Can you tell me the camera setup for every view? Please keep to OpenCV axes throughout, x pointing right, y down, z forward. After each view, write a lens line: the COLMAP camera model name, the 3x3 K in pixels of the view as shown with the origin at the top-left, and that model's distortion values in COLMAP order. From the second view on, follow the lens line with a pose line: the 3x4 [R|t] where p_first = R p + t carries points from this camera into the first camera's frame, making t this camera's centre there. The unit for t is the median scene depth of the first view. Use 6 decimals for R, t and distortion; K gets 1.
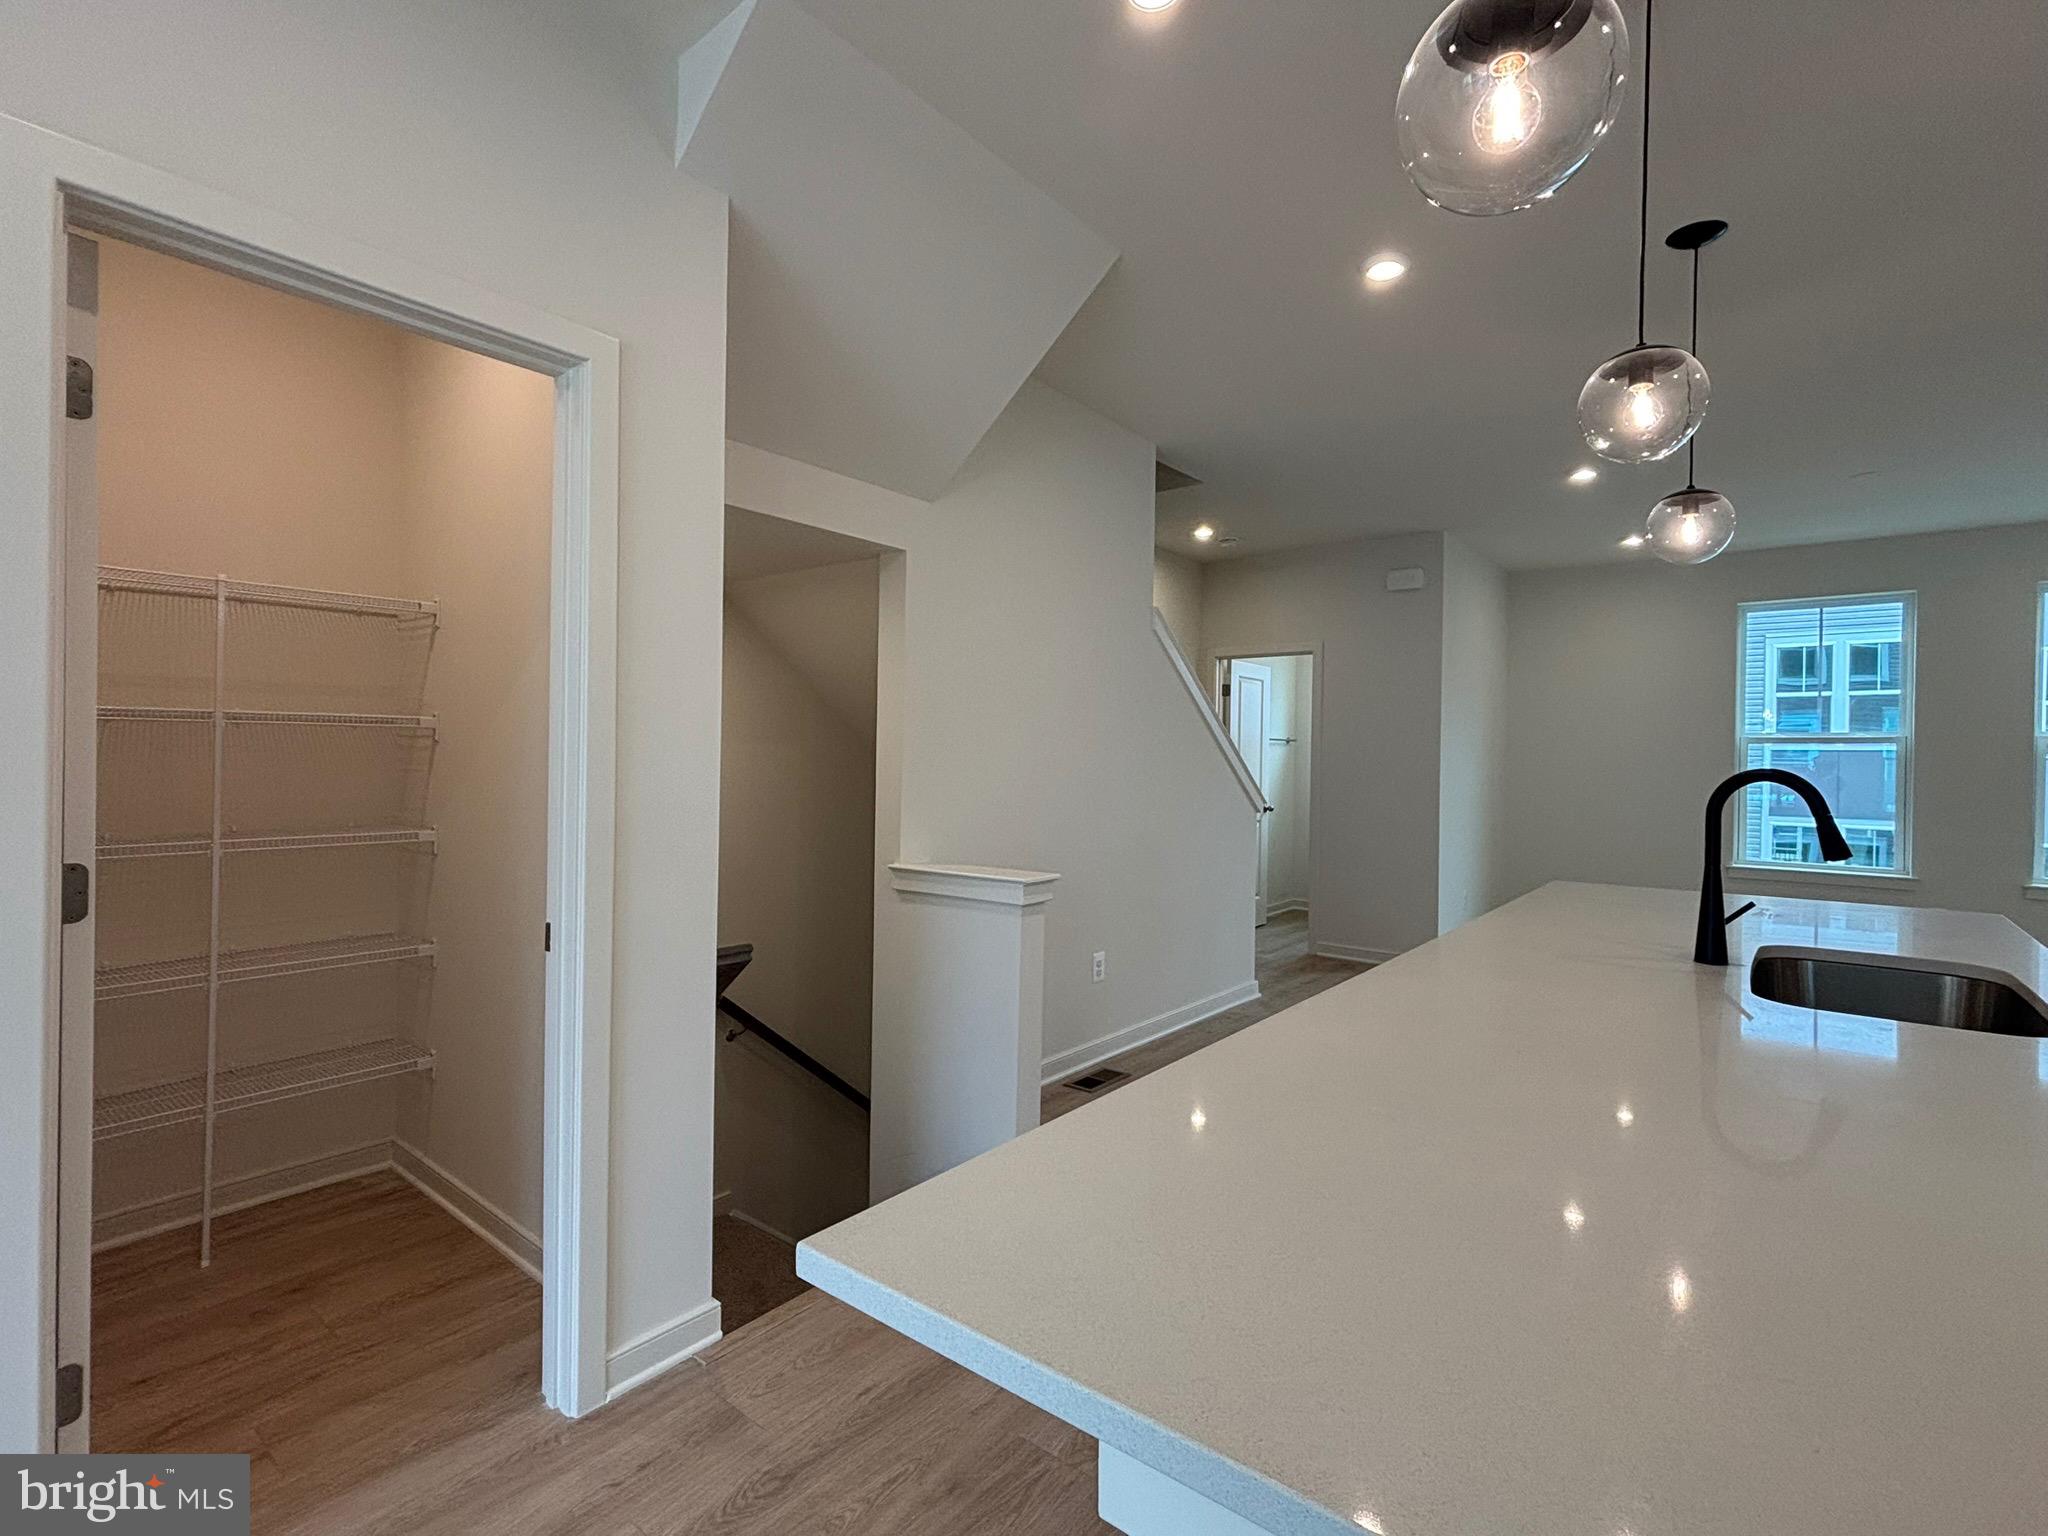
lens RADIAL K [[955.7, 0, 1017.1], [0, 955.7, 760.1], [0, 0, 1]] dist [-0.000663, -0.000088]
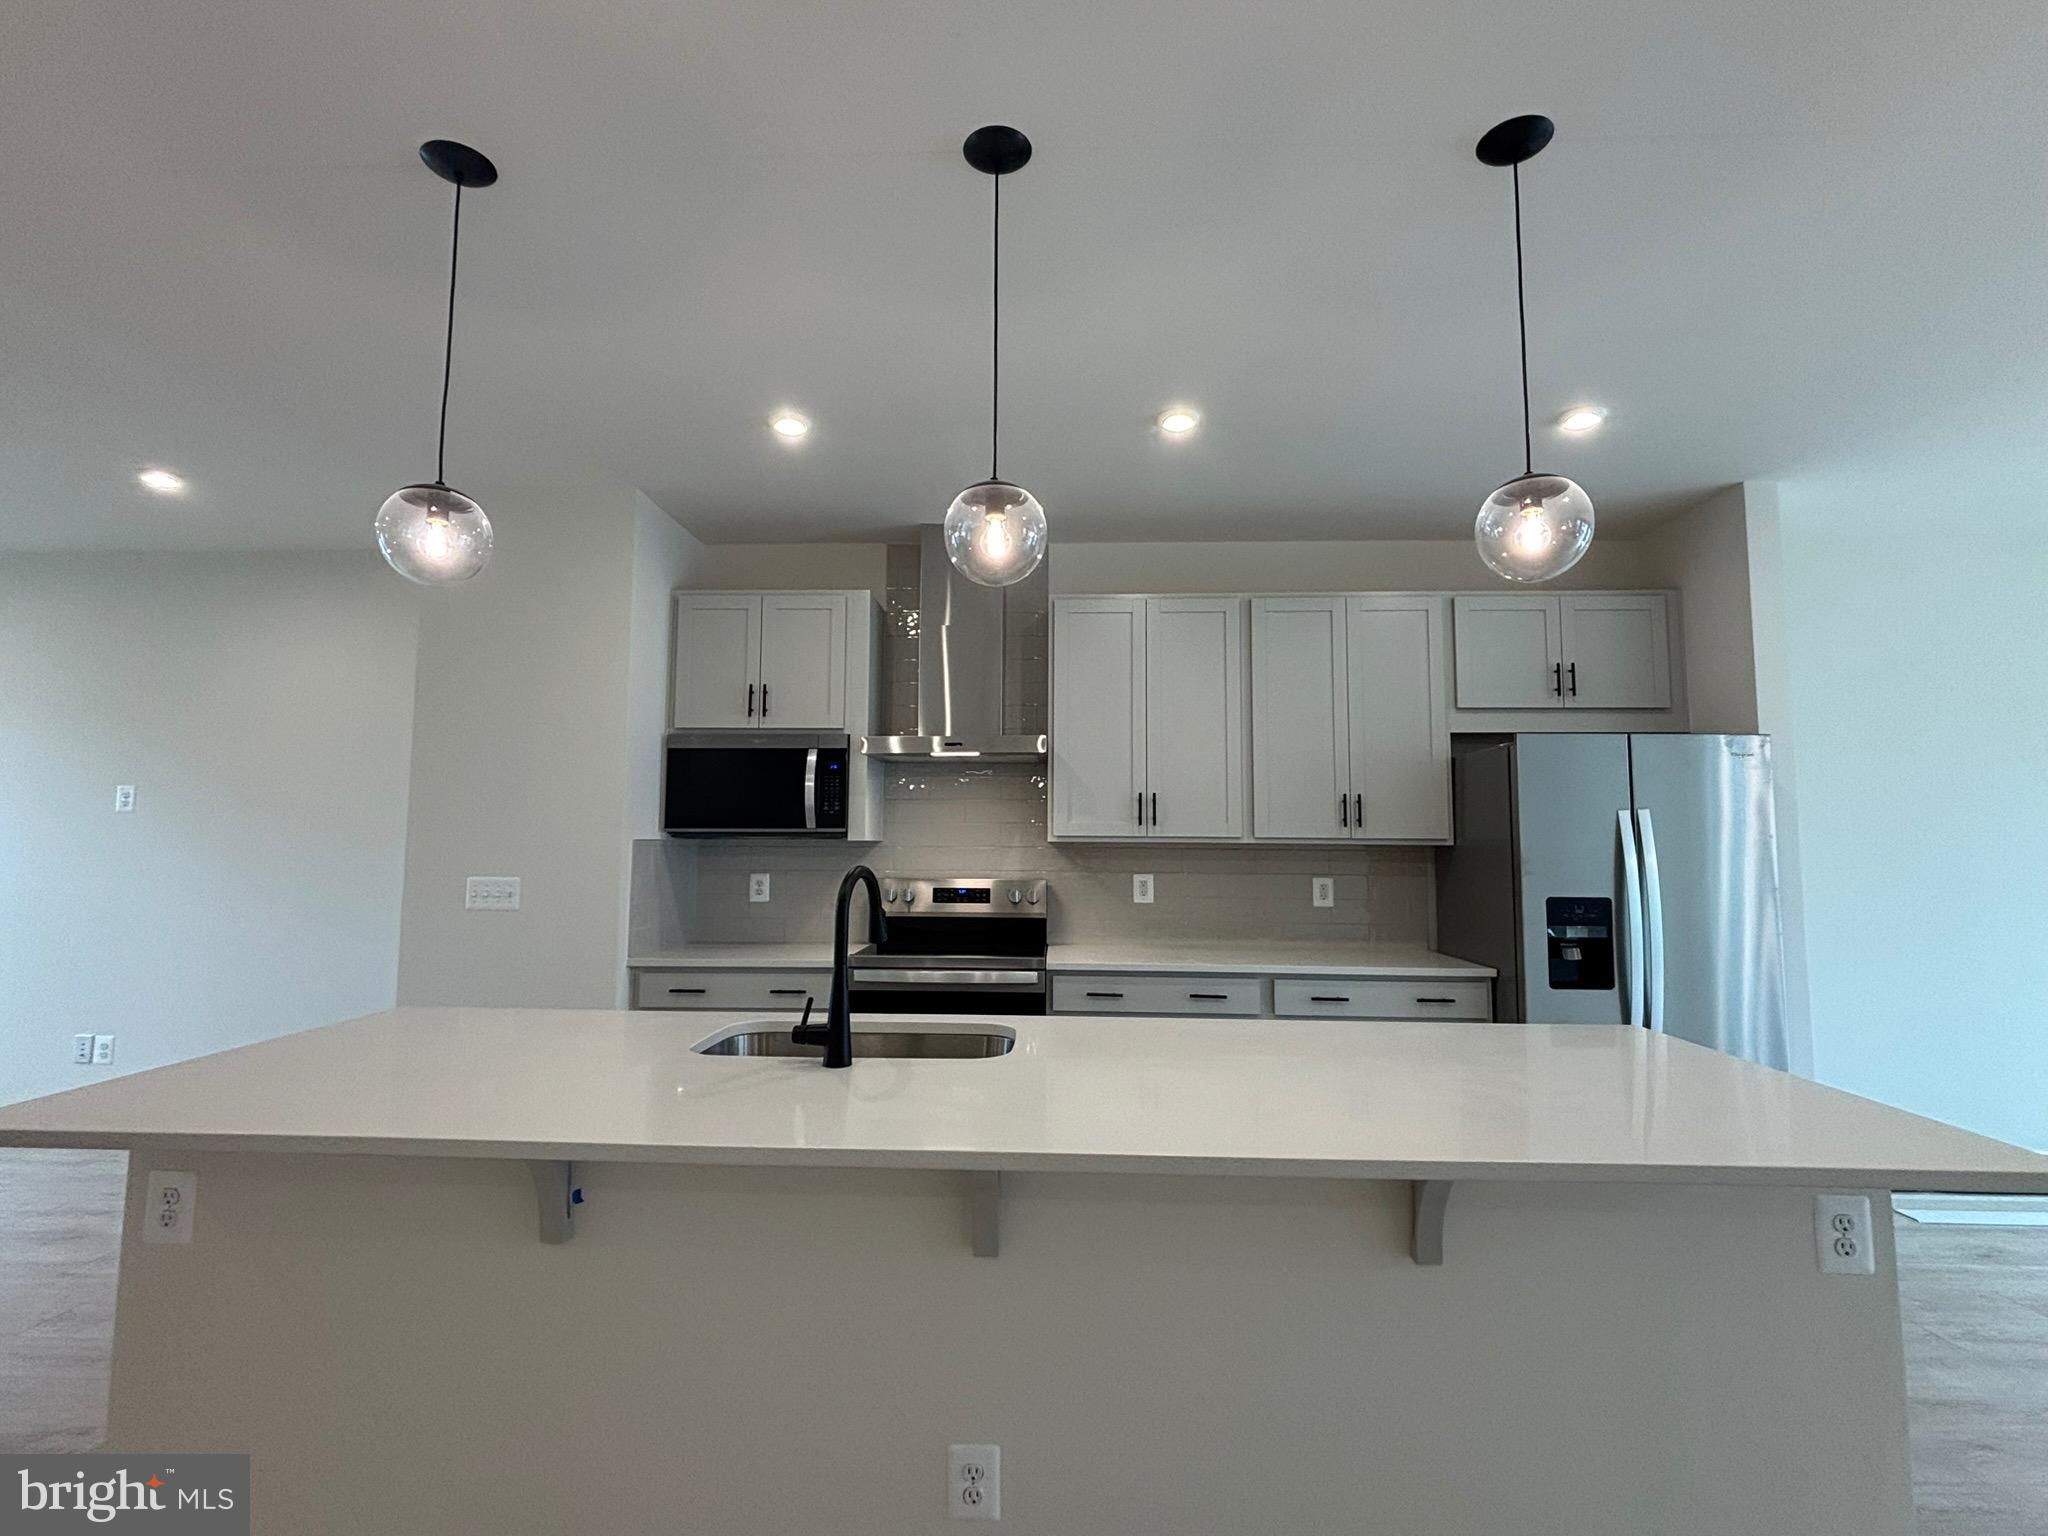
lens RADIAL K [[952.8, 0, 1020.3], [0, 952.8, 765.2], [0, 0, 1]] dist [0.030927, -0.026903]
pose [[-0.598090, 0.049295, 0.799911, -0.118429], [-0.012071, 0.997439, -0.070494, -0.019051], [-0.801338, -0.051817, -0.595963, 0.880056]]
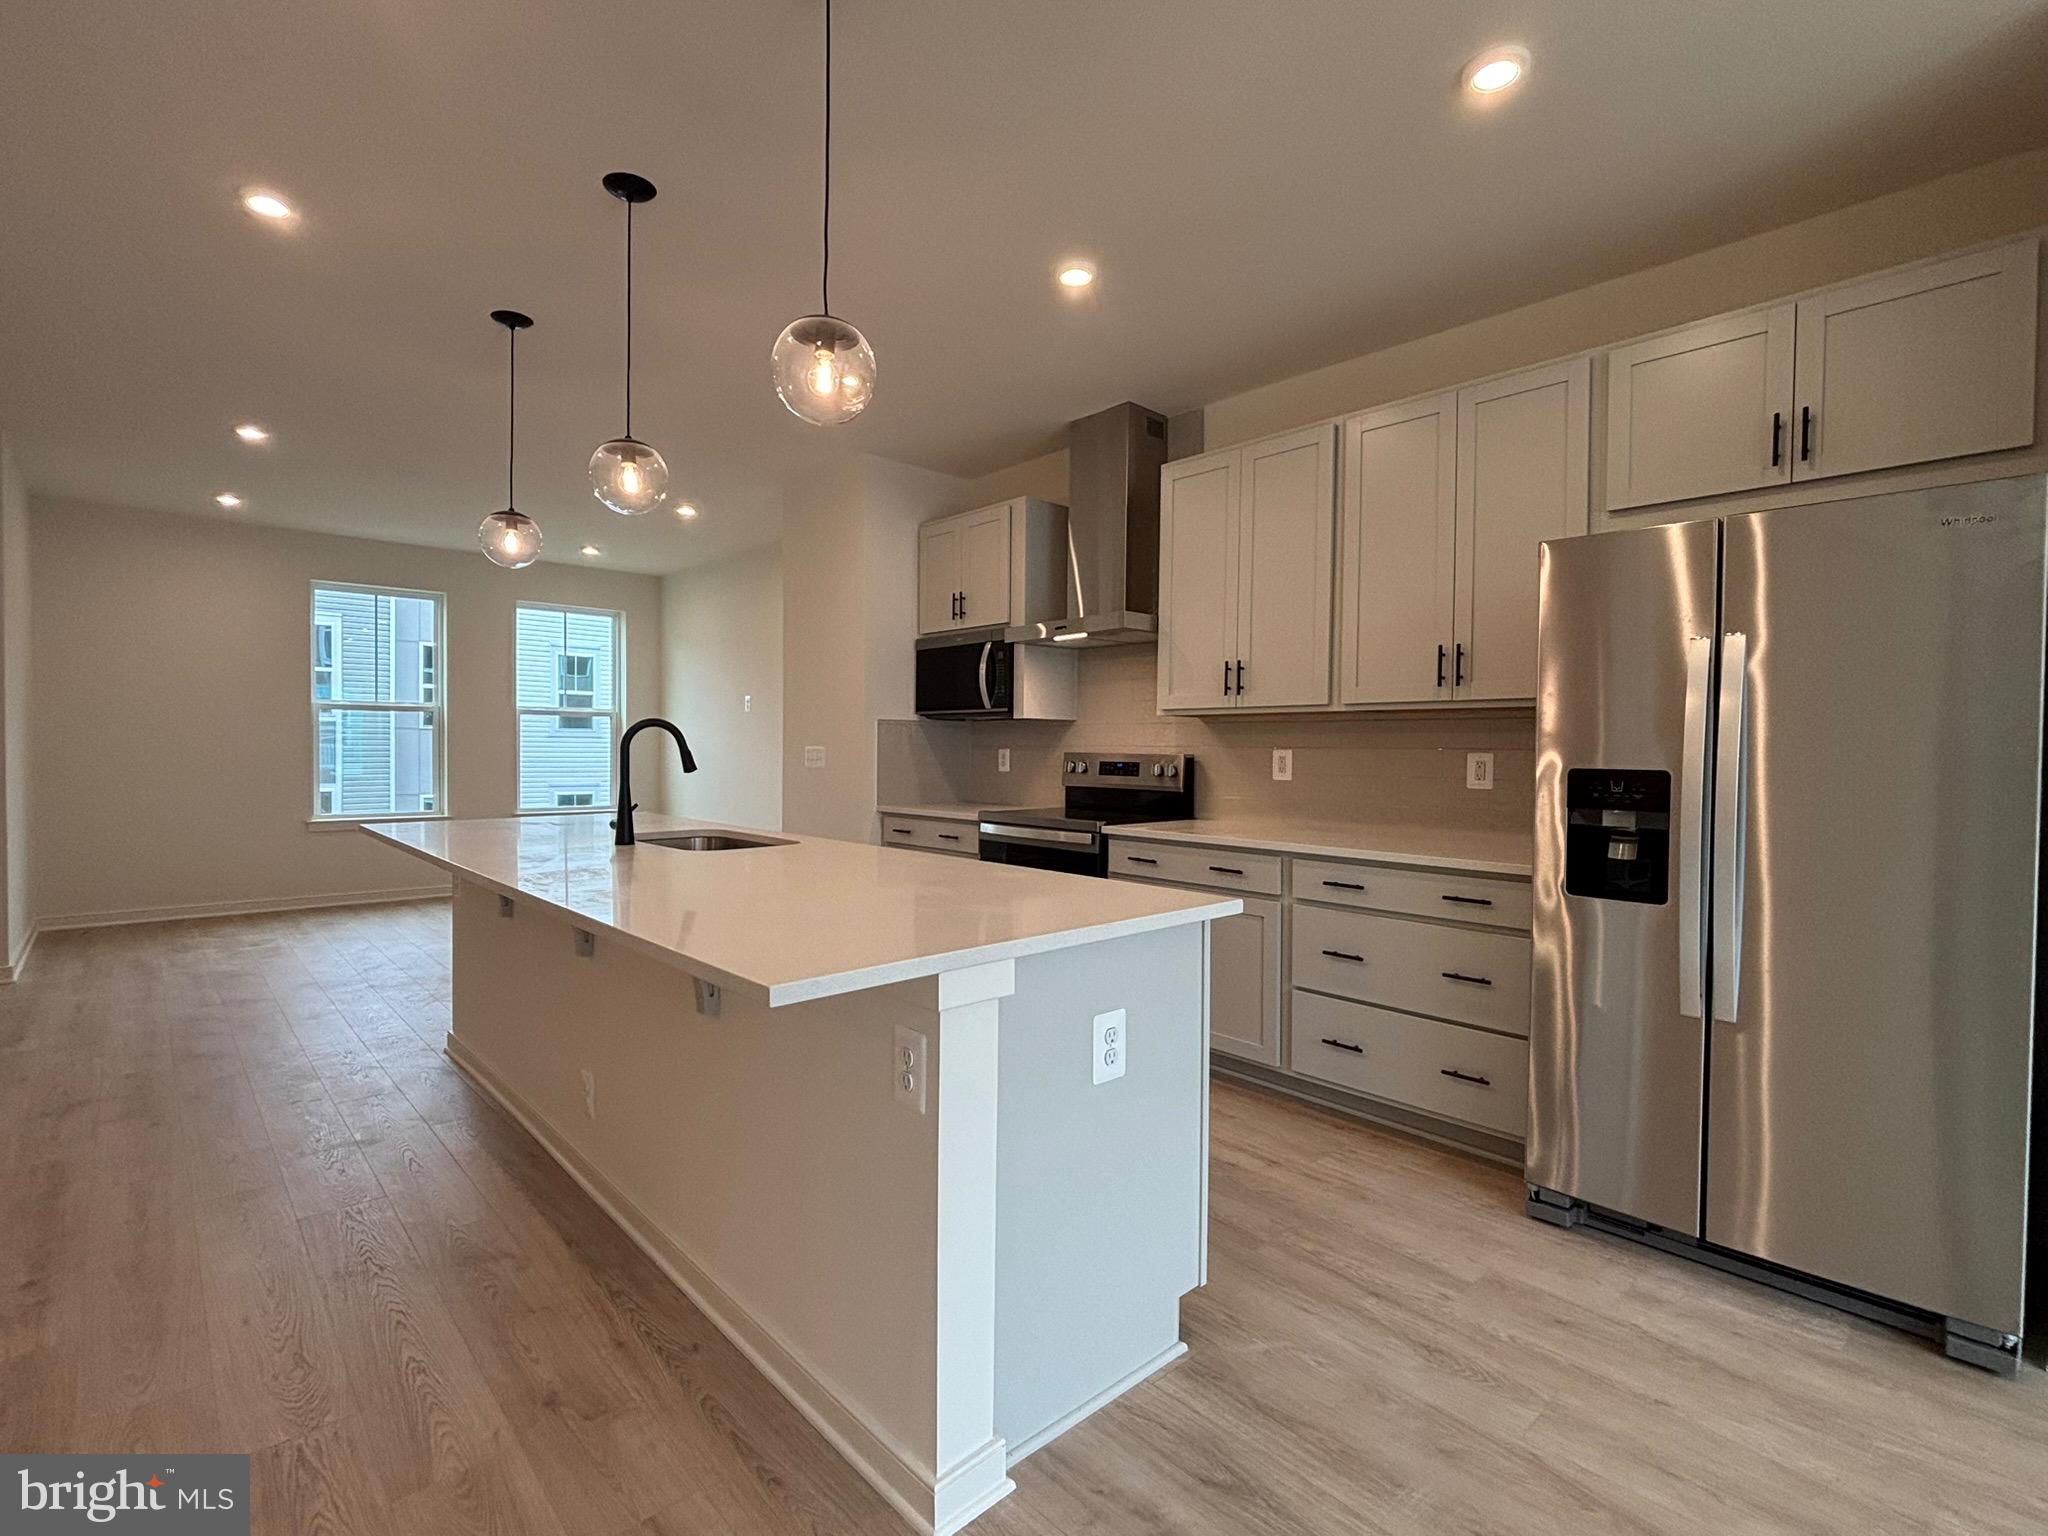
lens RADIAL K [[952.8, 0, 1020.3], [0, 952.8, 765.2], [0, 0, 1]] dist [0.030927, -0.026903]
pose [[0.146463, -0.031879, 0.988702, -0.427571], [-0.002194, 0.999468, 0.032551, 0.018437], [-0.989214, -0.006937, 0.146315, 0.085298]]
